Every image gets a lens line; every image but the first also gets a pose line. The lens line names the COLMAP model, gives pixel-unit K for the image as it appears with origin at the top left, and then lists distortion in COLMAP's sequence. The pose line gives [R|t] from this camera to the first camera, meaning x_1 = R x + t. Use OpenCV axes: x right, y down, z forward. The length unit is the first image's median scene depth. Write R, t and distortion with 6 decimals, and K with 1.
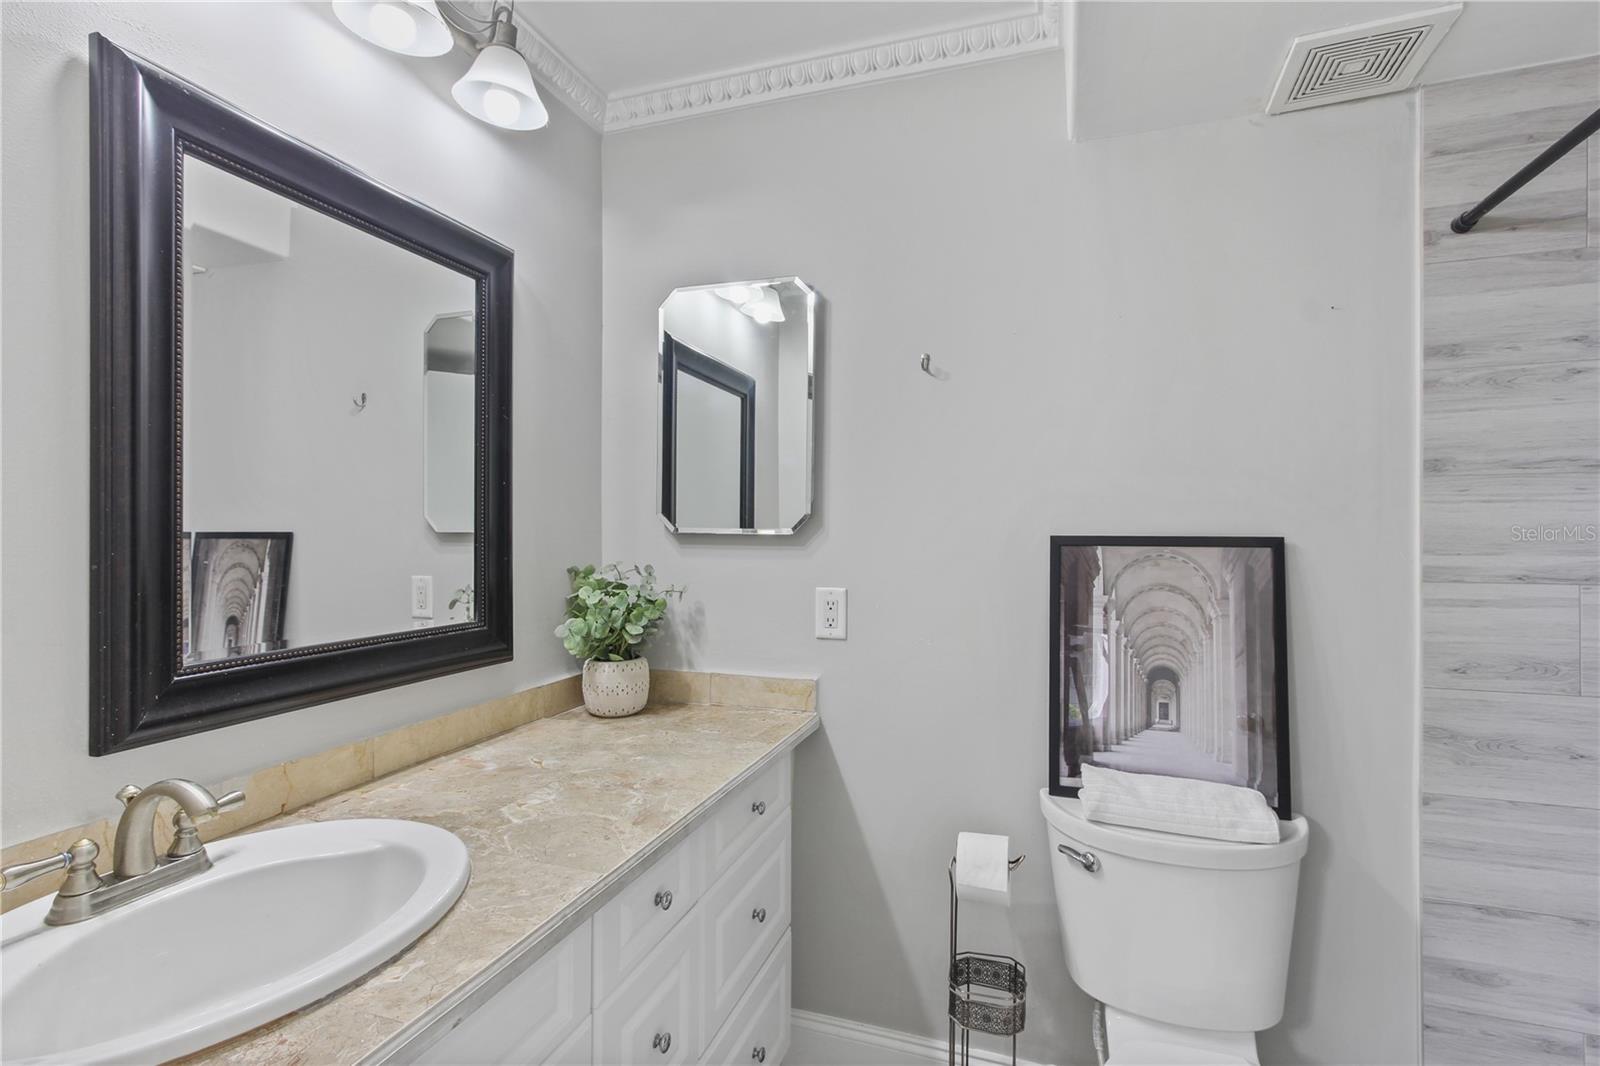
lens RADIAL K [[764.7, 0, 806.8], [0, 764.7, 521.7], [0, 0, 1]] dist [-0.000813, 0.000053]
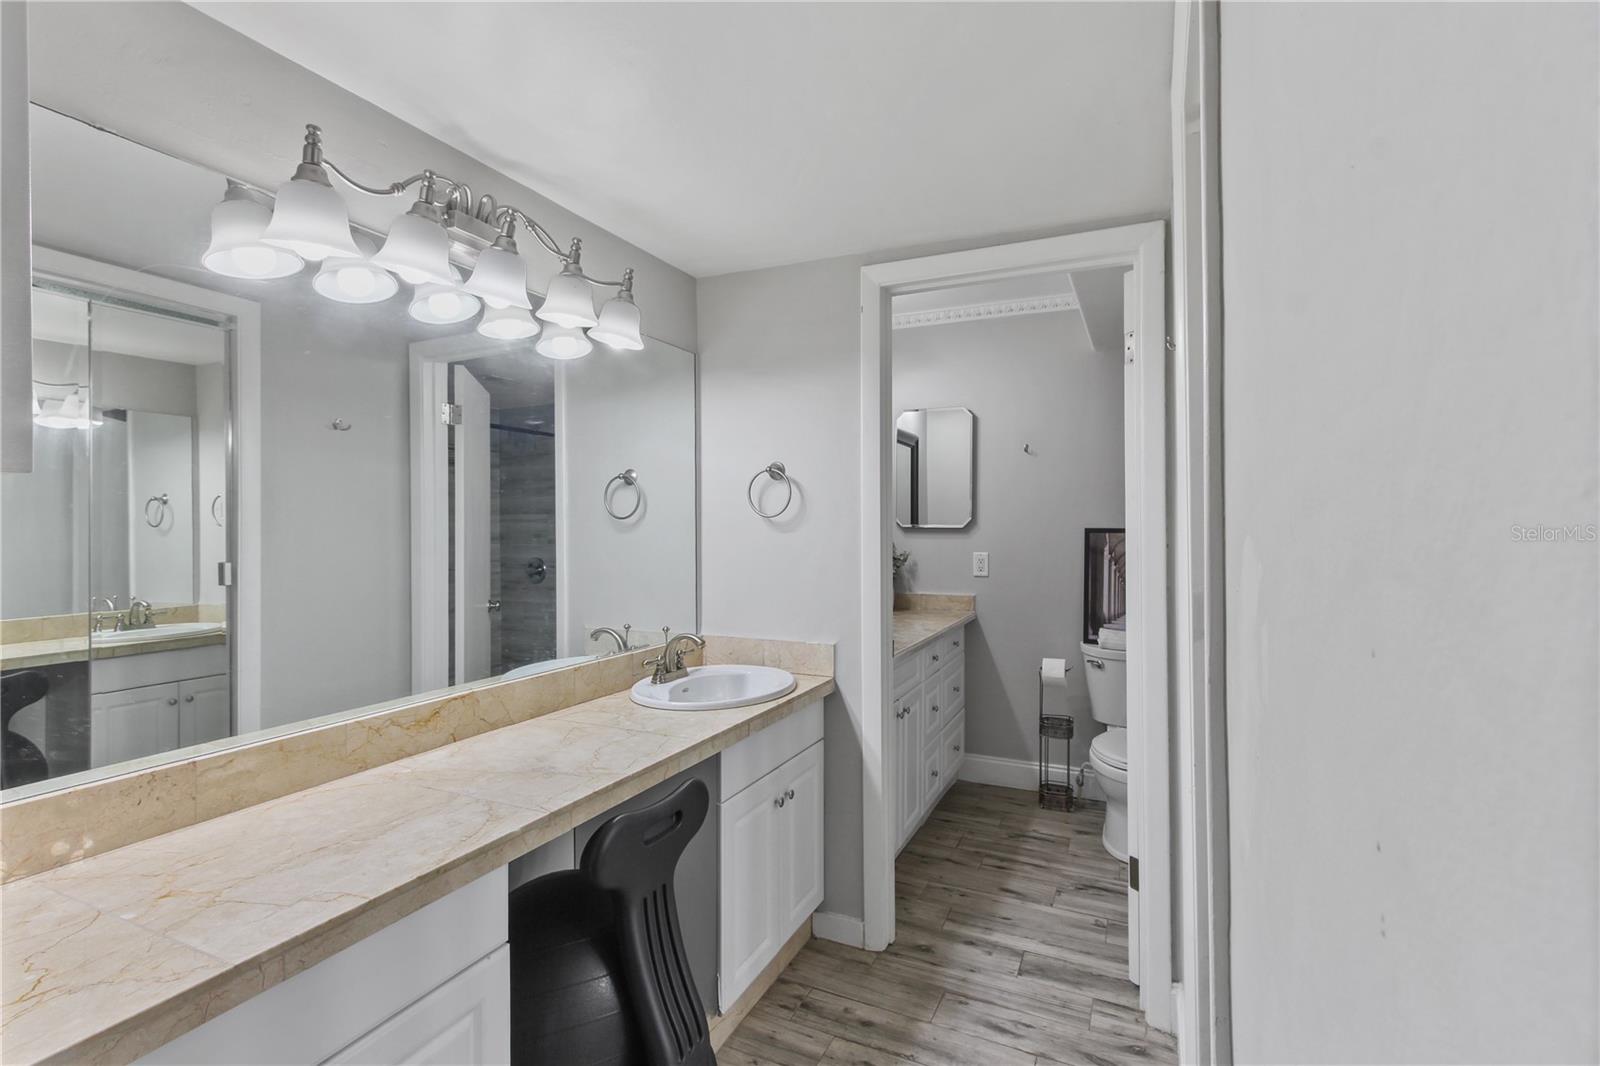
lens RADIAL K [[738.7, 0, 805.3], [0, 738.7, 511.5], [0, 0, 1]] dist [-0.000623, 0.000095]
pose [[0.992719, -0.004334, -0.120372, -0.234817], [0.003363, 0.999960, -0.008265, -0.015136], [0.120403, 0.007800, 0.992694, -1.259119]]
